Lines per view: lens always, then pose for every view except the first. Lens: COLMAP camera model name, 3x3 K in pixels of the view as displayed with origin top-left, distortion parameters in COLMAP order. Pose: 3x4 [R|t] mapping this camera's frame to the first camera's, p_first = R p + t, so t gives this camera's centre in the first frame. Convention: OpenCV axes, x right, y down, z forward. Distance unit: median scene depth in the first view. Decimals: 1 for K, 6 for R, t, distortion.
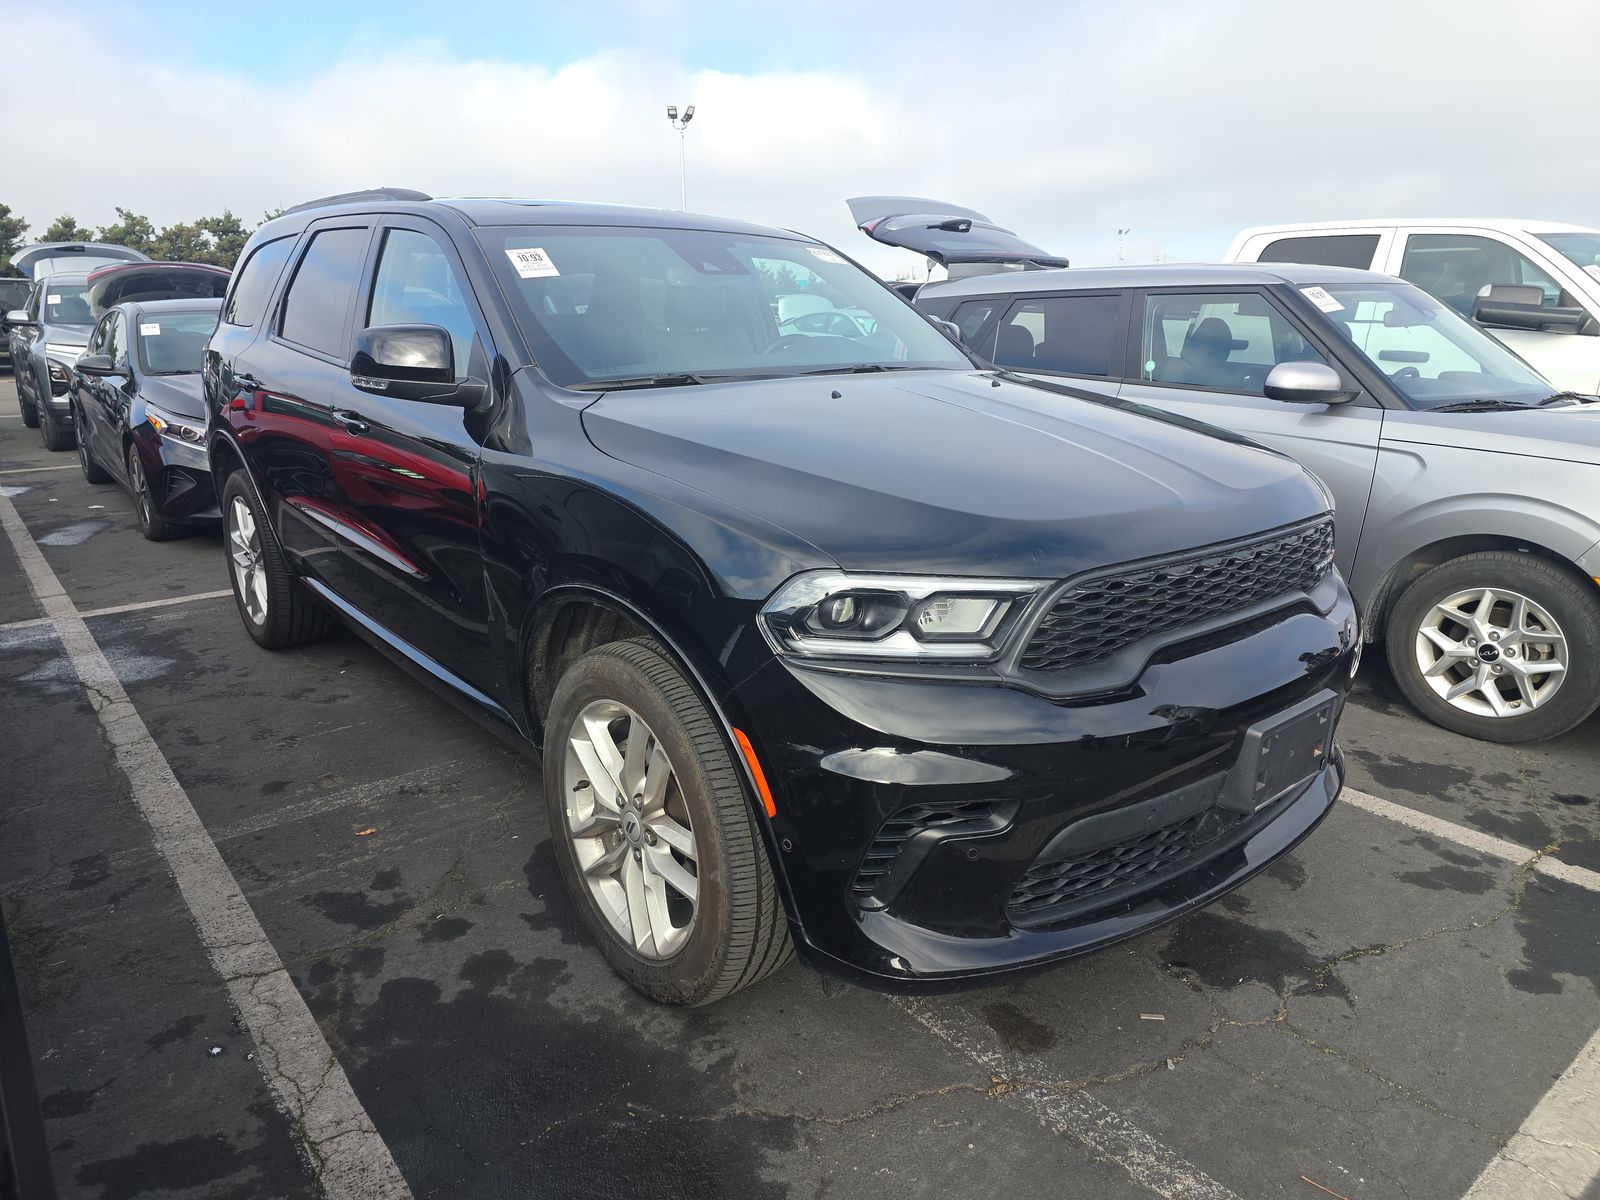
lens RADIAL K [[1078.2, 0, 801.7], [0, 1078.2, 555.9], [0, 0, 1]] dist [0.018041, -0.000801]
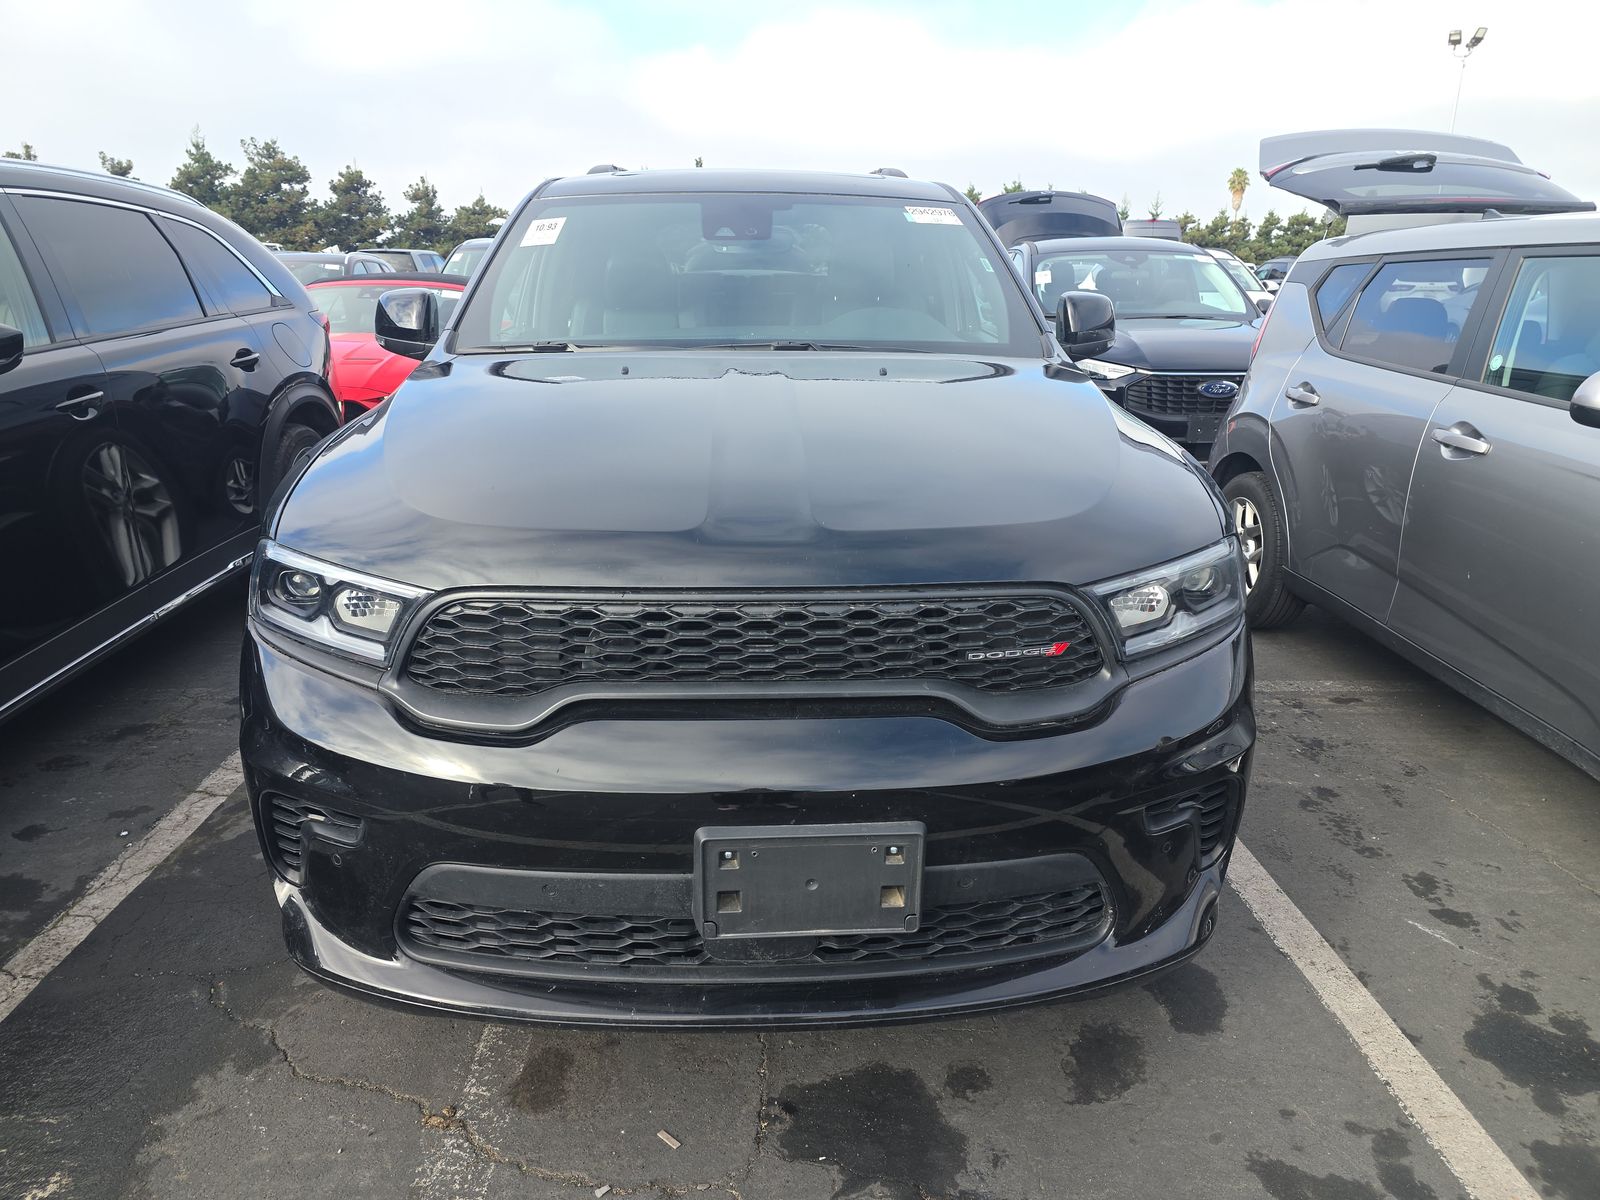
lens RADIAL K [[1071.0, 0, 793.1], [0, 1071.0, 593.8], [0, 0, 1]] dist [0.018221, -0.002037]
pose [[0.796824, 0.173817, -0.578671, 0.662508], [-0.137415, 0.984763, 0.106576, -0.074054], [0.588378, -0.005404, 0.808568, 0.319468]]
